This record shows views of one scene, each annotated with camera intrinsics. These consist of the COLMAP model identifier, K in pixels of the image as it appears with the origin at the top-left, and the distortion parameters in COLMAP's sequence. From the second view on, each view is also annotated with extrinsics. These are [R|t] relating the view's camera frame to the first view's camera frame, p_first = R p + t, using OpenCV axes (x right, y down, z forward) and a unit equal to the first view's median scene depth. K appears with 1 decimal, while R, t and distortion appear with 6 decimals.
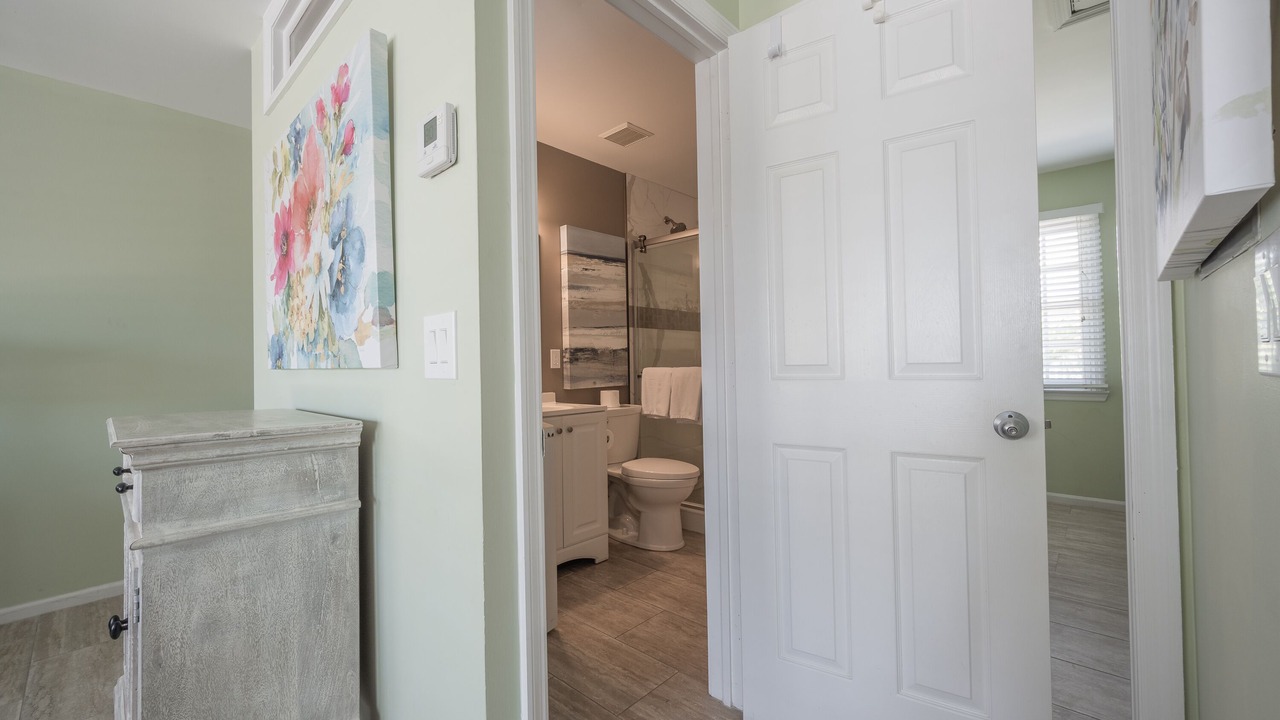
lens RADIAL K [[507.0, 0, 645.7], [0, 507.0, 357.4], [0, 0, 1]] dist [-0.005228, 0.000557]
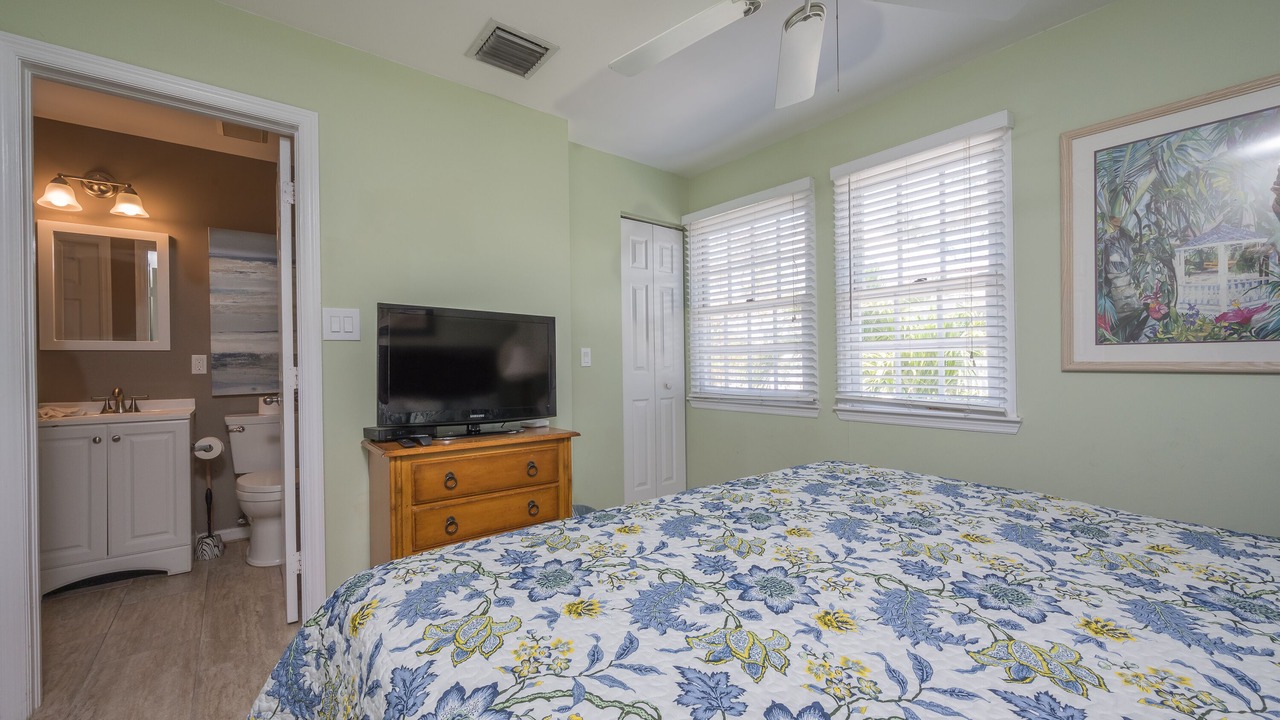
lens RADIAL K [[507.0, 0, 665.9], [0, 507.0, 352.6], [0, 0, 1]] dist [-0.005228, 0.000557]
pose [[0.990346, 0.002893, -0.138585, 0.850583], [-0.002233, 0.999985, 0.004919, -0.026898], [0.138598, -0.004562, 0.990338, 0.150875]]
